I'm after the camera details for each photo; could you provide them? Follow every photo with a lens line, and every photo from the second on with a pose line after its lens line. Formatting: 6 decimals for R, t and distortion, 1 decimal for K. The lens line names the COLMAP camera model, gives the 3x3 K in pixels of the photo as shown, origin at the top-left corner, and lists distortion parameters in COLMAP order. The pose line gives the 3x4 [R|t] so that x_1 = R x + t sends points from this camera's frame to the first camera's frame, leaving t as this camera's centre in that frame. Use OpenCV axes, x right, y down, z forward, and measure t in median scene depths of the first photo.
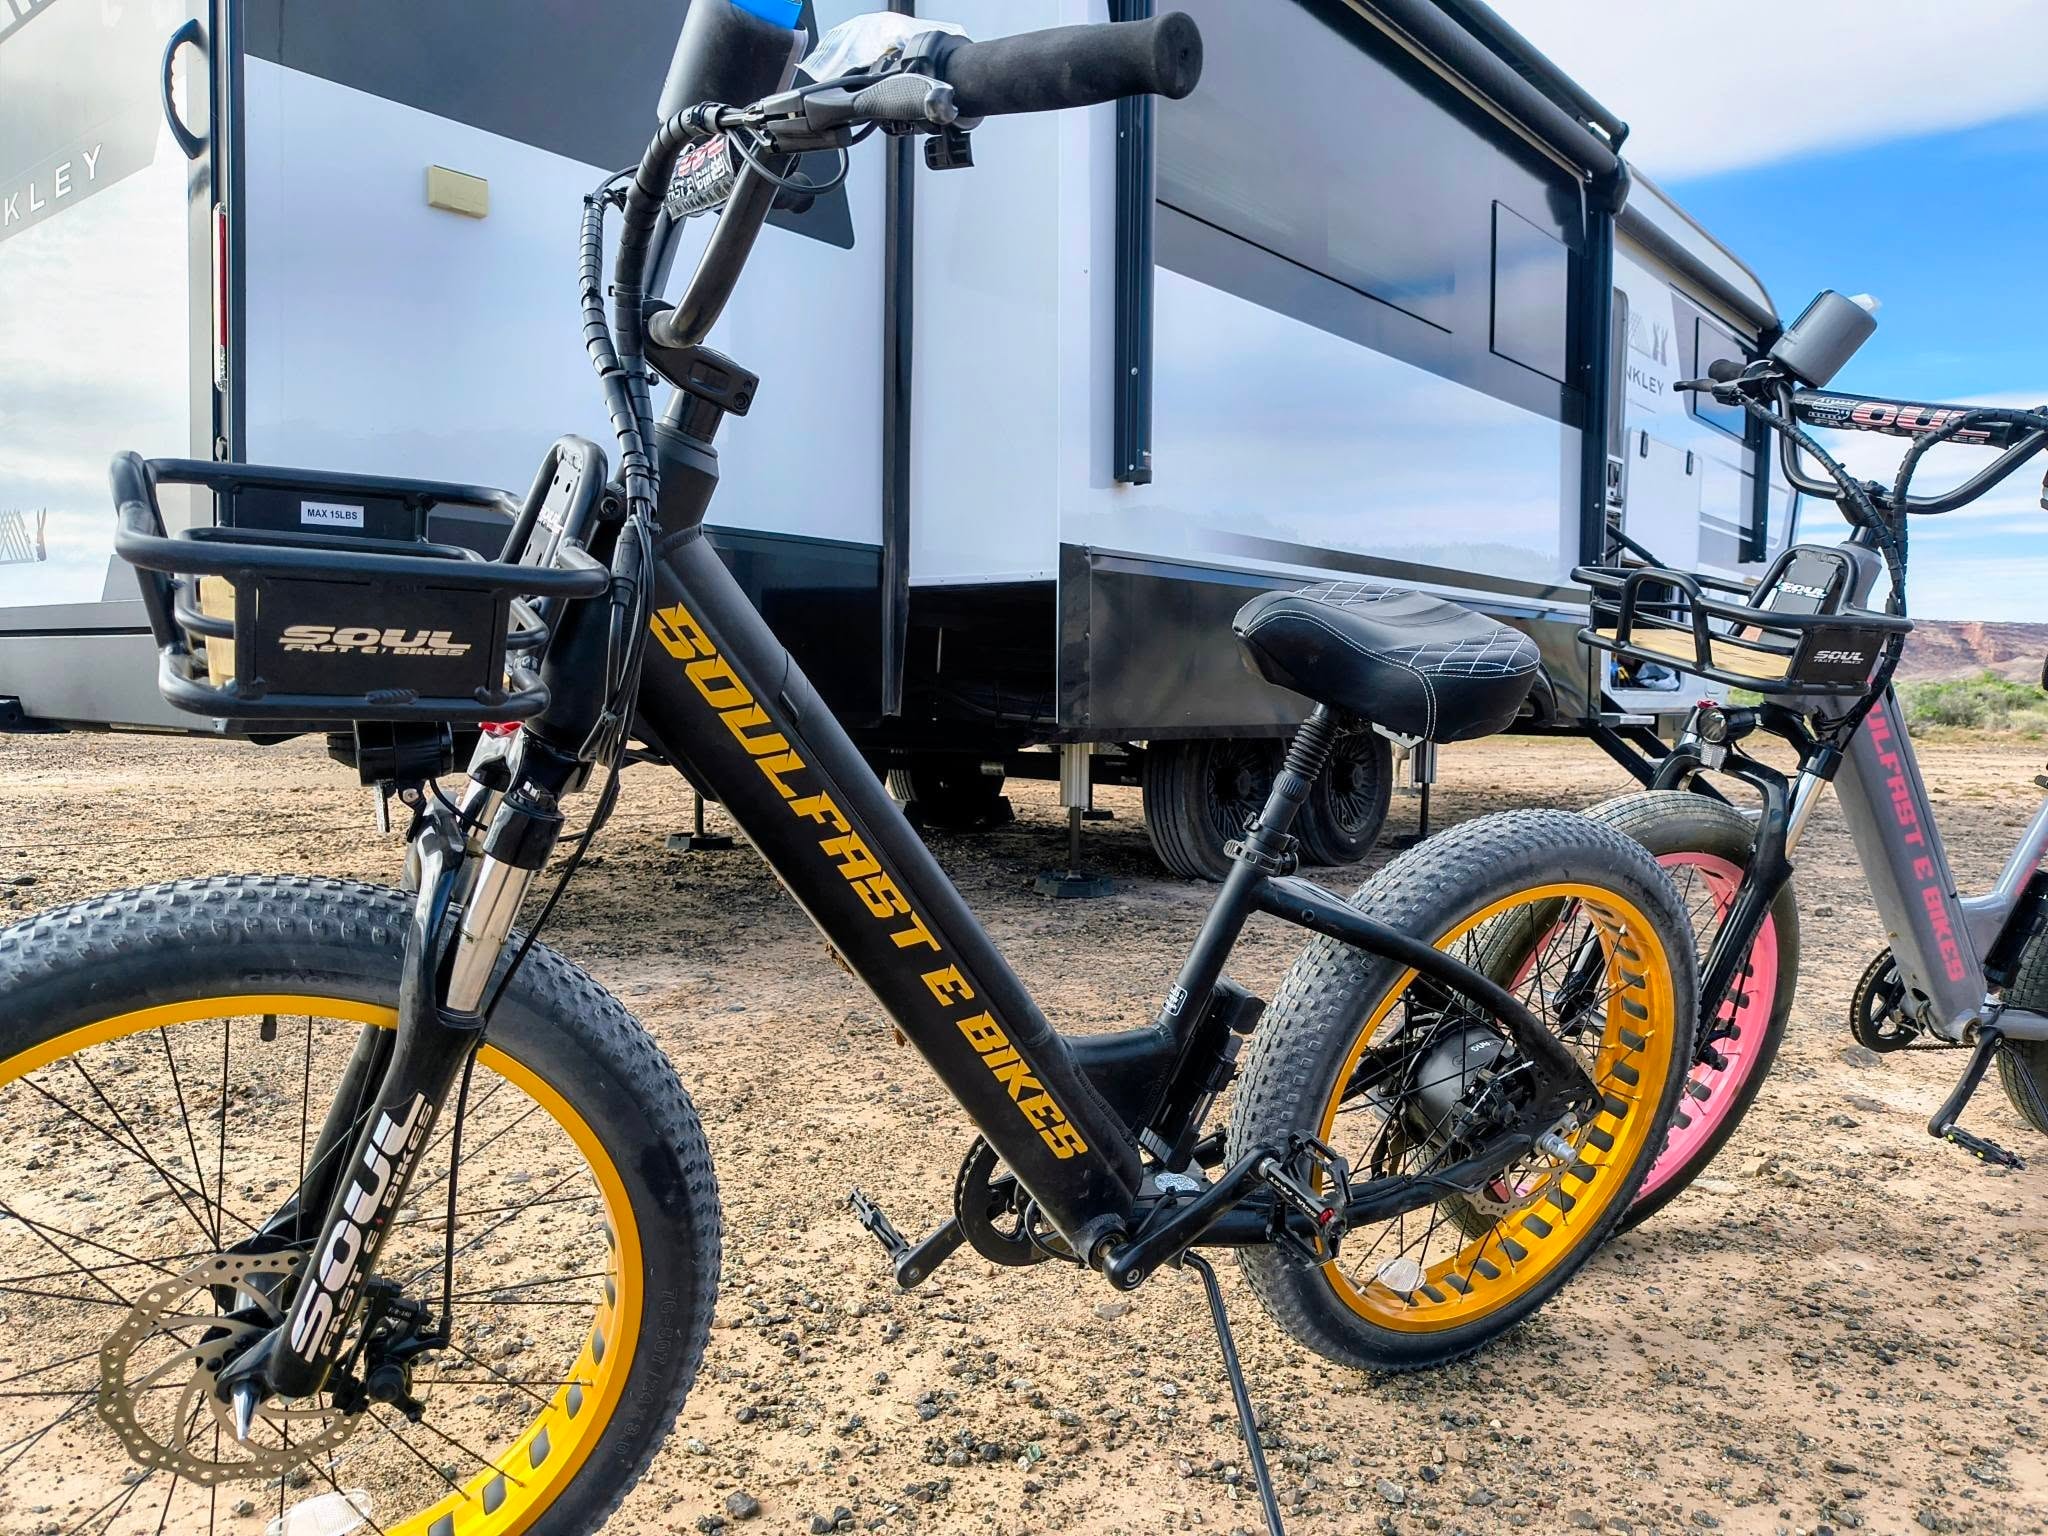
lens RADIAL K [[1460.3, 0, 1014.3], [0, 1460.3, 761.0], [0, 0, 1]] dist [0.077036, -0.110497]
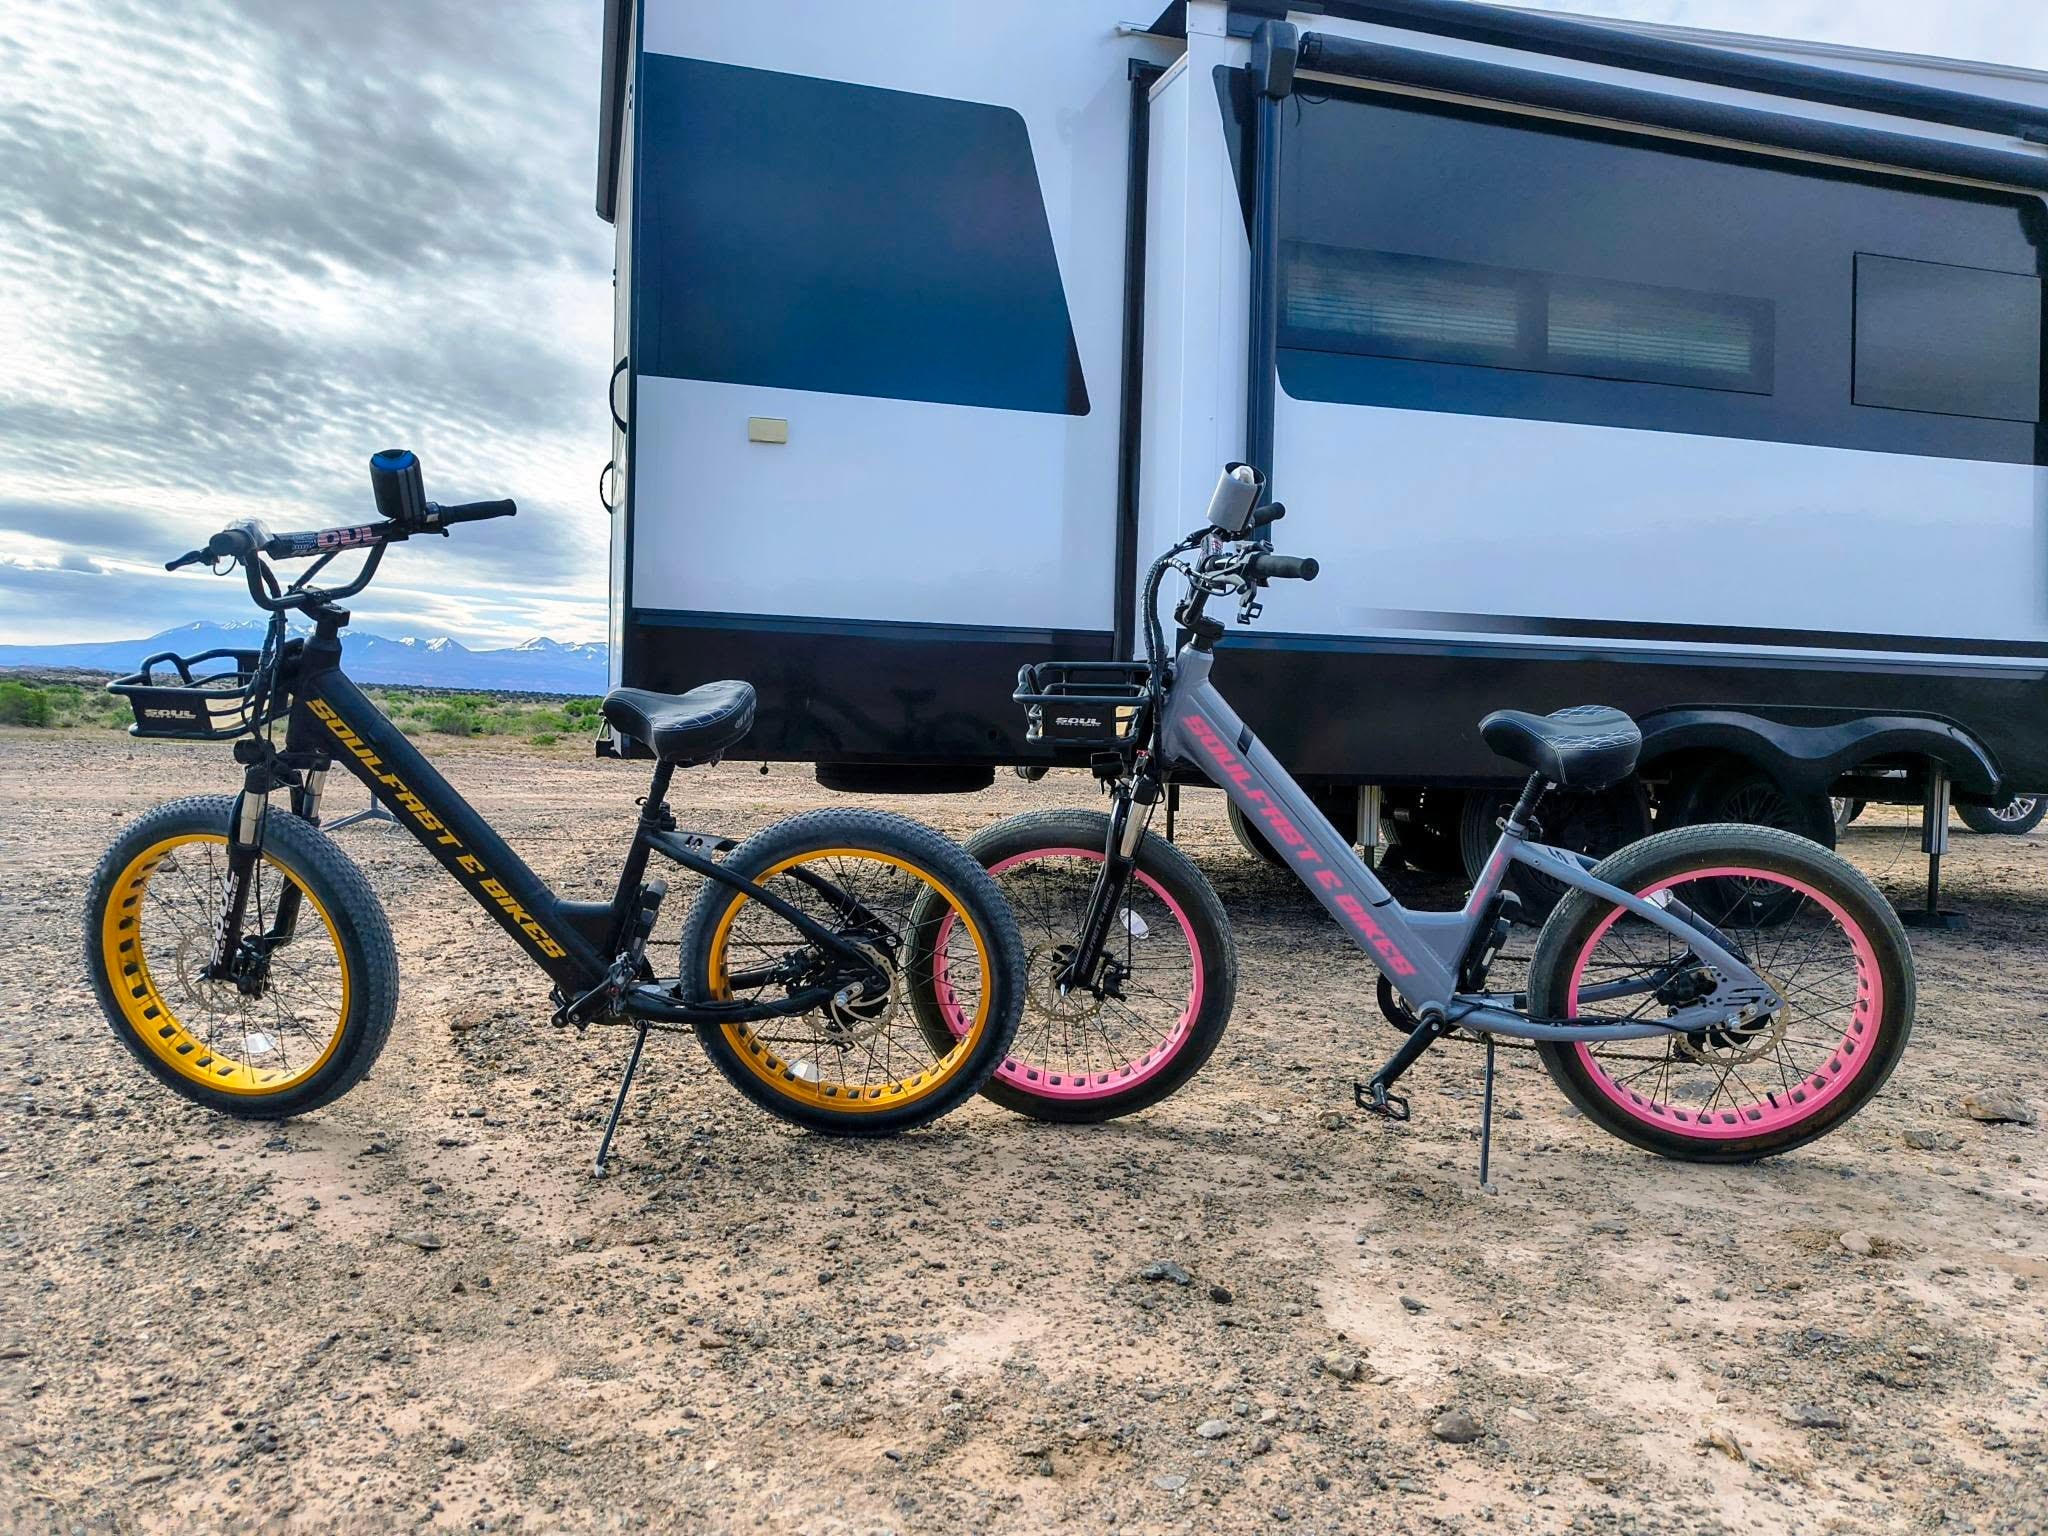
lens RADIAL K [[1442.6, 0, 1021.8], [0, 1442.6, 756.5], [0, 0, 1]] dist [0.069920, -0.103405]
pose [[0.841543, 0.019881, -0.539825, 1.718462], [-0.040059, 0.998868, -0.025662, 0.010621], [0.538703, 0.043221, 0.841386, -0.400144]]
